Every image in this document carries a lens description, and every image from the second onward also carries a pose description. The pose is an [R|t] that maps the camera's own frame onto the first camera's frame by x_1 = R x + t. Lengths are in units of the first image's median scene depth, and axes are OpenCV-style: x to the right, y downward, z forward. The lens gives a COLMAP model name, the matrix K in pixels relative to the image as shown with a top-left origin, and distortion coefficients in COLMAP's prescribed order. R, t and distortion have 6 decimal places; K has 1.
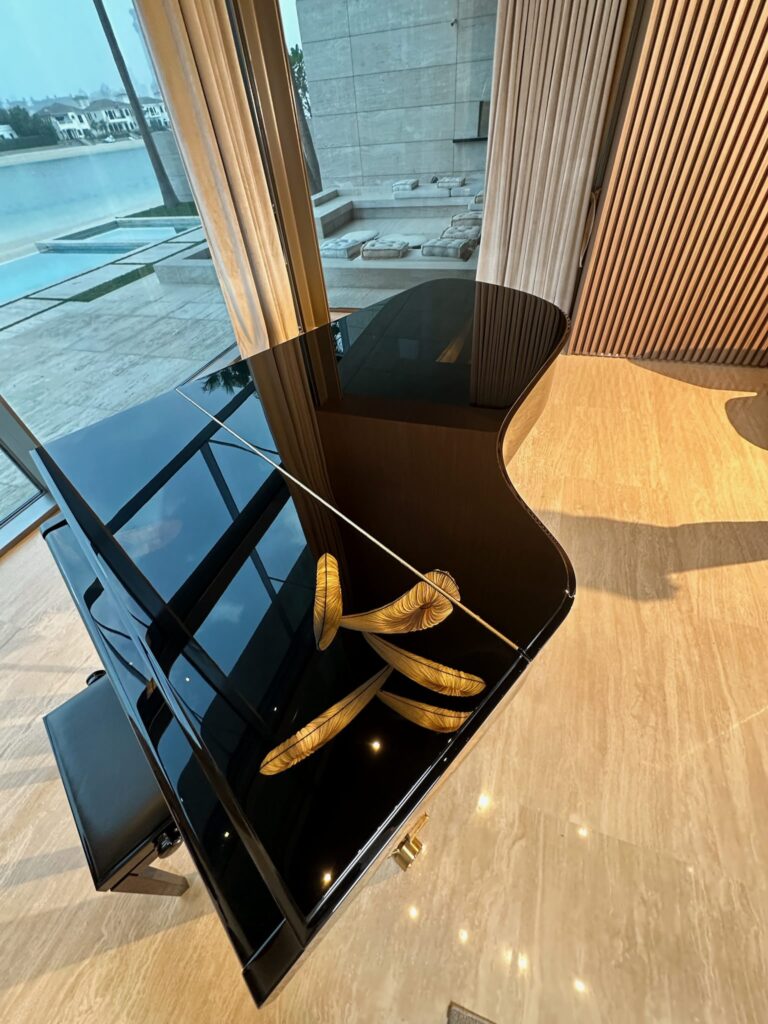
lens RADIAL K [[408.8, 0, 385.8], [0, 408.8, 511.4], [0, 0, 1]] dist [-0.001910, 0.000313]
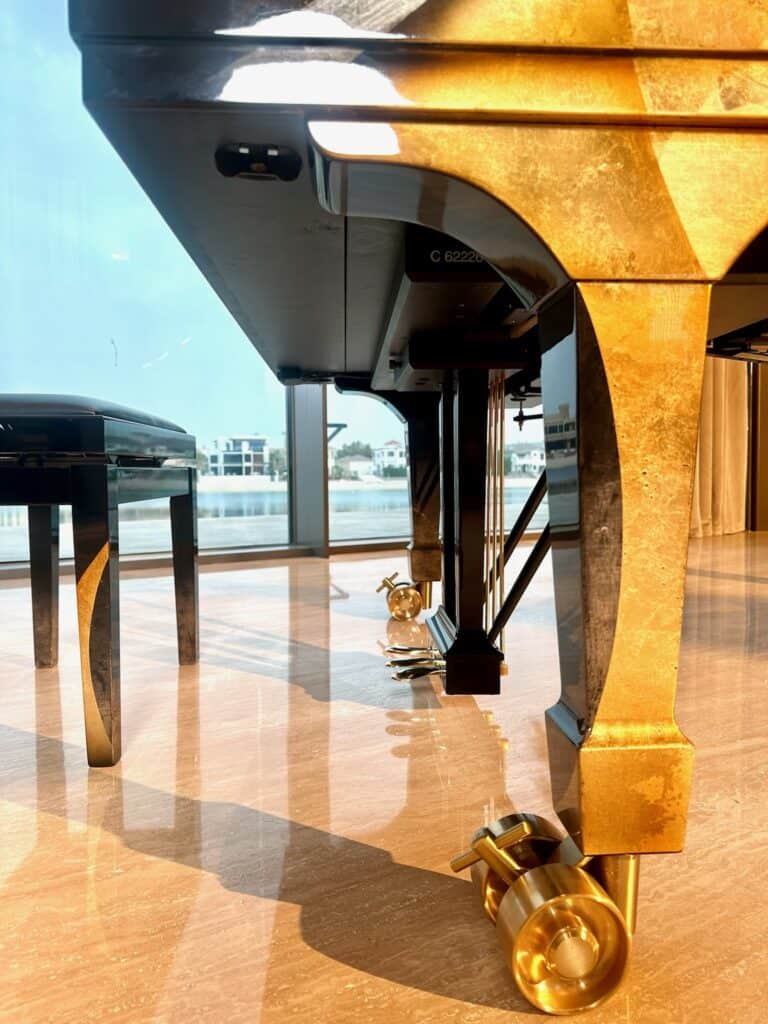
lens RADIAL K [[717.5, 0, 389.4], [0, 717.5, 499.6], [0, 0, 1]] dist [0.081305, -0.089655]
pose [[0.761461, 0.089820, -0.641957, 0.184923], [-0.491732, 0.725315, -0.481787, 0.751108], [0.422347, 0.682533, 0.596466, 0.455129]]
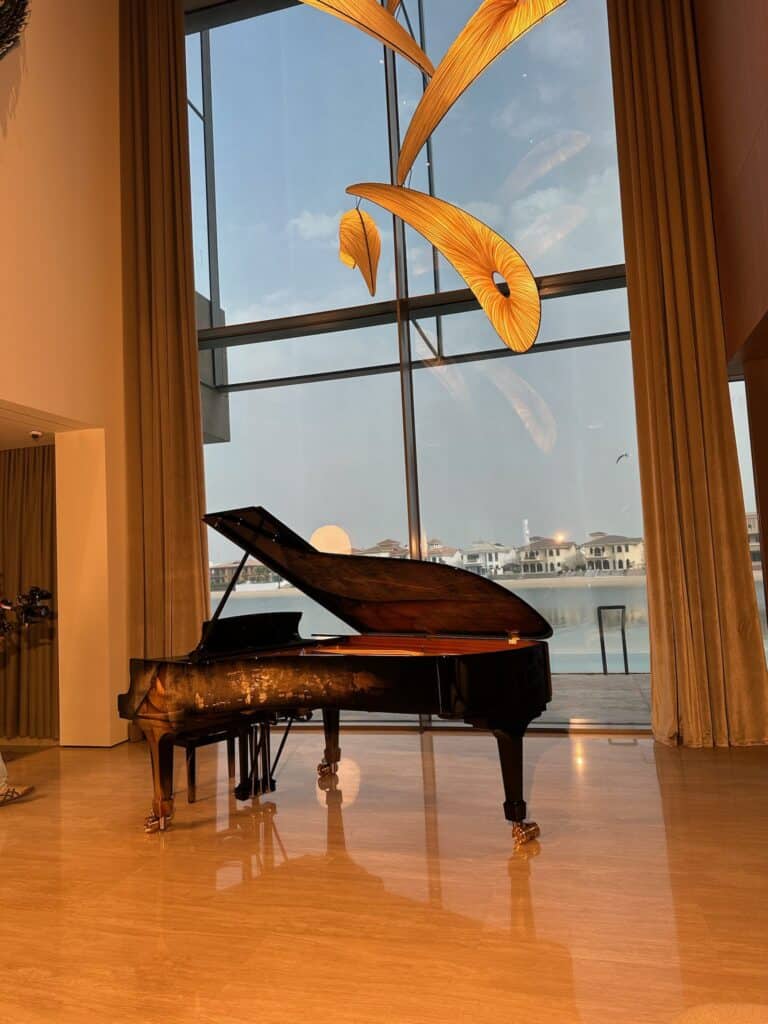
lens RADIAL K [[717.5, 0, 370.8], [0, 717.5, 515.3], [0, 0, 1]] dist [0.081305, -0.089655]
pose [[0.040992, -0.012174, -0.999085, 2.810520], [-0.672920, 0.738808, -0.036612, -0.609361], [0.738578, 0.673806, 0.022093, 0.599022]]
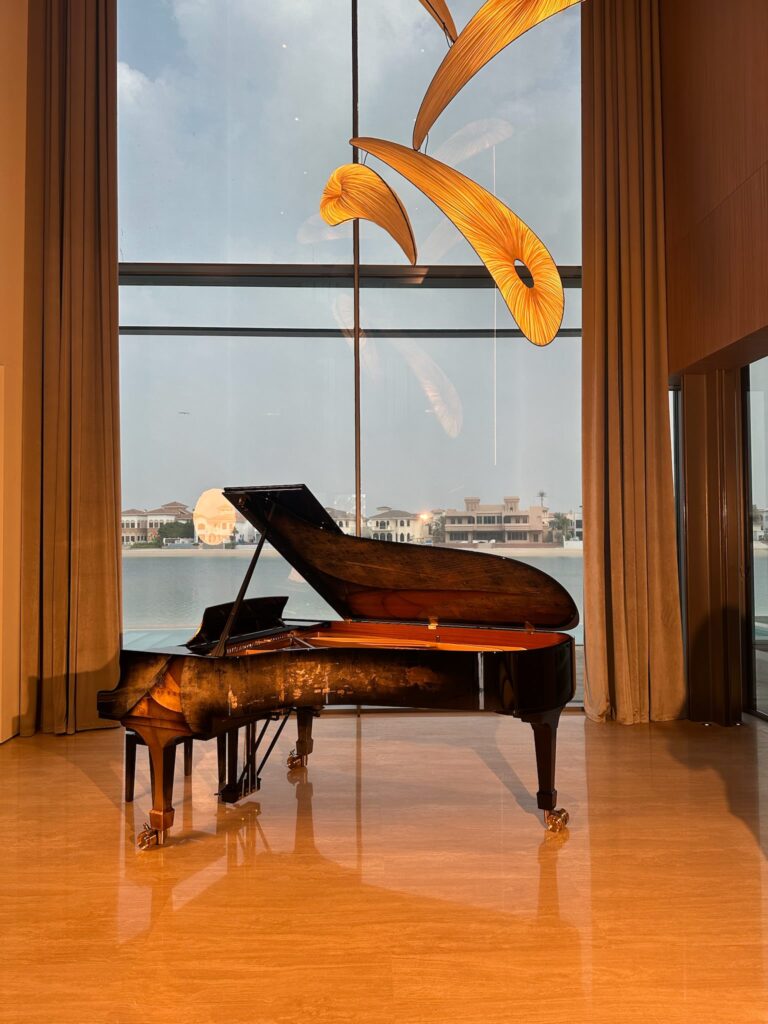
lens RADIAL K [[717.5, 0, 384.0], [0, 717.5, 514.7], [0, 0, 1]] dist [0.081305, -0.089655]
pose [[0.343826, 0.043145, -0.938042, 2.485757], [-0.678630, 0.701859, -0.216461, -0.054989], [0.649034, 0.711008, 0.270596, -0.059687]]
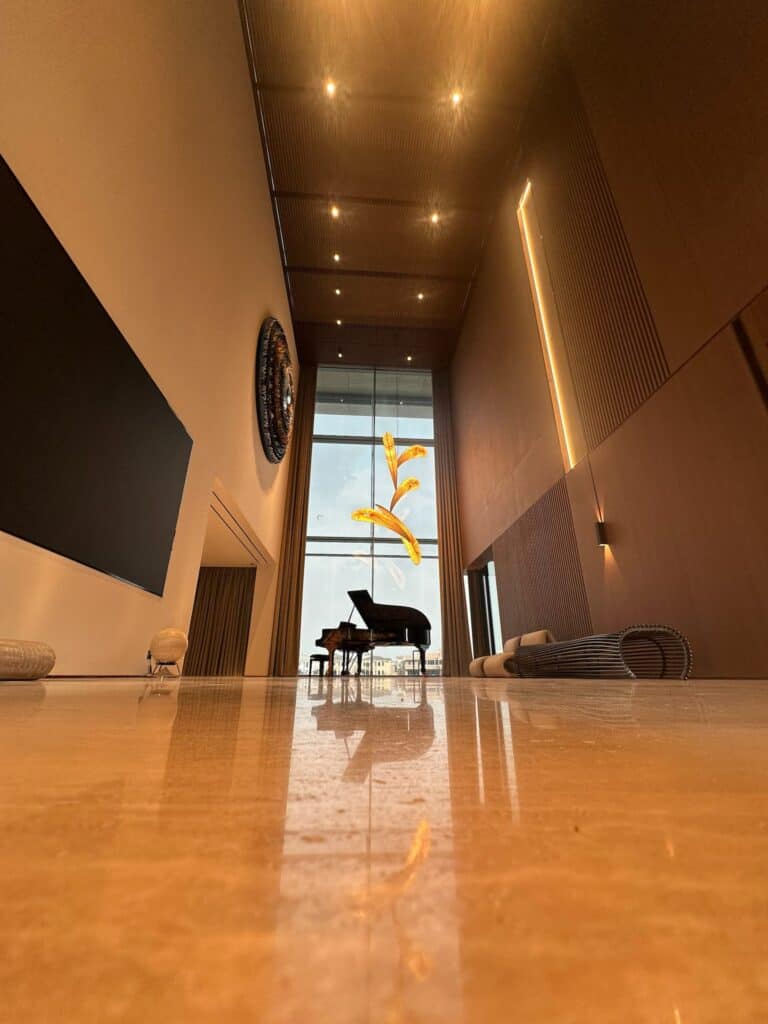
lens RADIAL K [[408.8, 0, 379.7], [0, 408.8, 501.0], [0, 0, 1]] dist [-0.001910, 0.000313]
pose [[0.368666, -0.297312, -0.880733, 5.868358], [-0.677871, 0.562331, -0.473577, 1.502678], [0.636064, 0.771615, 0.005773, -0.564674]]
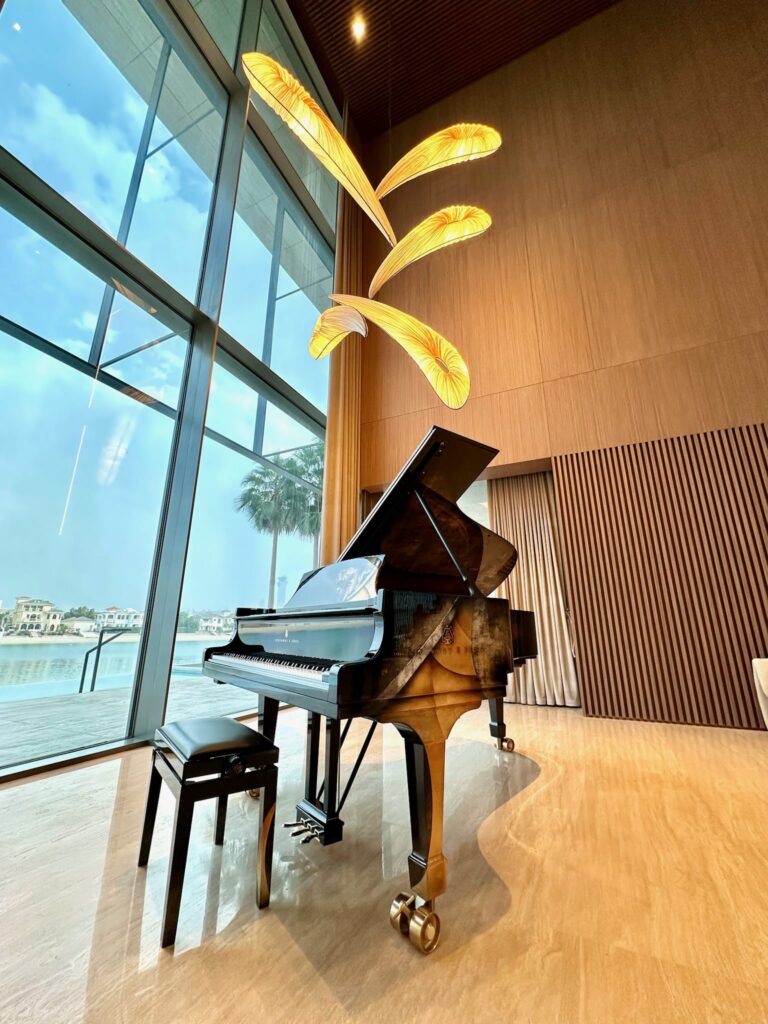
lens RADIAL K [[408.8, 0, 381.8], [0, 408.8, 510.6], [0, 0, 1]] dist [-0.001910, 0.000313]
pose [[0.989253, 0.038162, -0.141147, 0.044919], [-0.142125, 0.477680, -0.866962, 0.990127], [0.034338, 0.877705, 0.477970, -0.203567]]
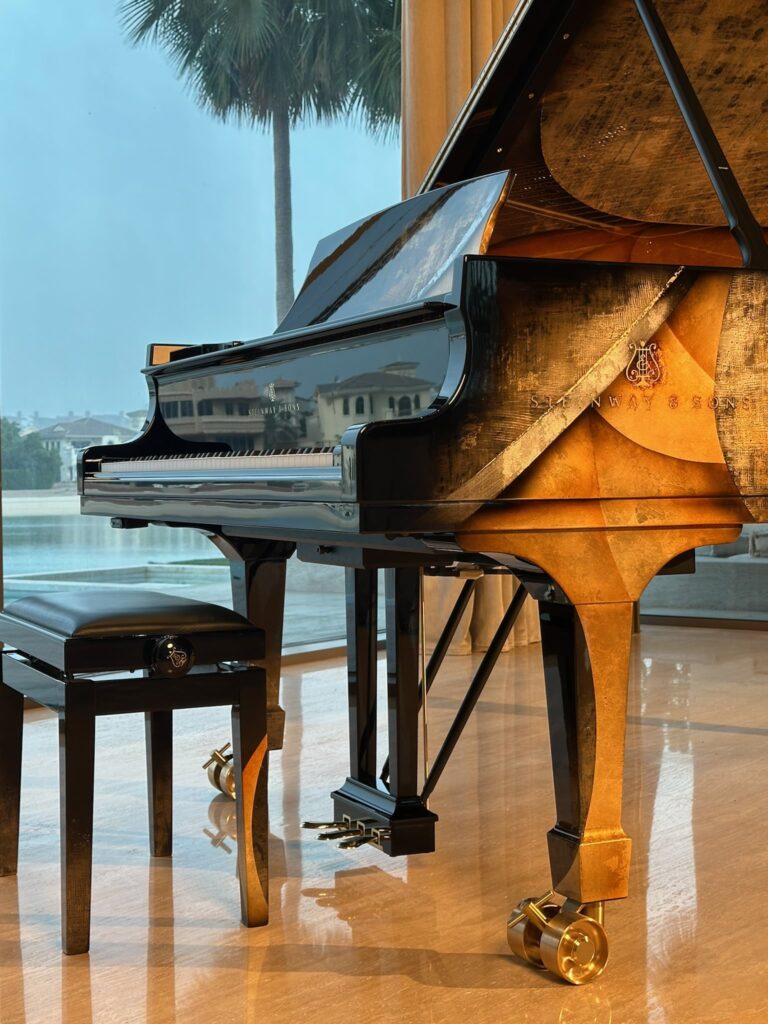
lens RADIAL K [[1569.5, 0, 379.0], [0, 1569.5, 494.0], [0, 0, 1]] dist [0.173764, 0.000000]
pose [[0.943087, 0.063975, -0.326336, 0.319282], [-0.271645, 0.714262, -0.645011, 1.367614], [0.191824, 0.696949, 0.690989, -0.457746]]
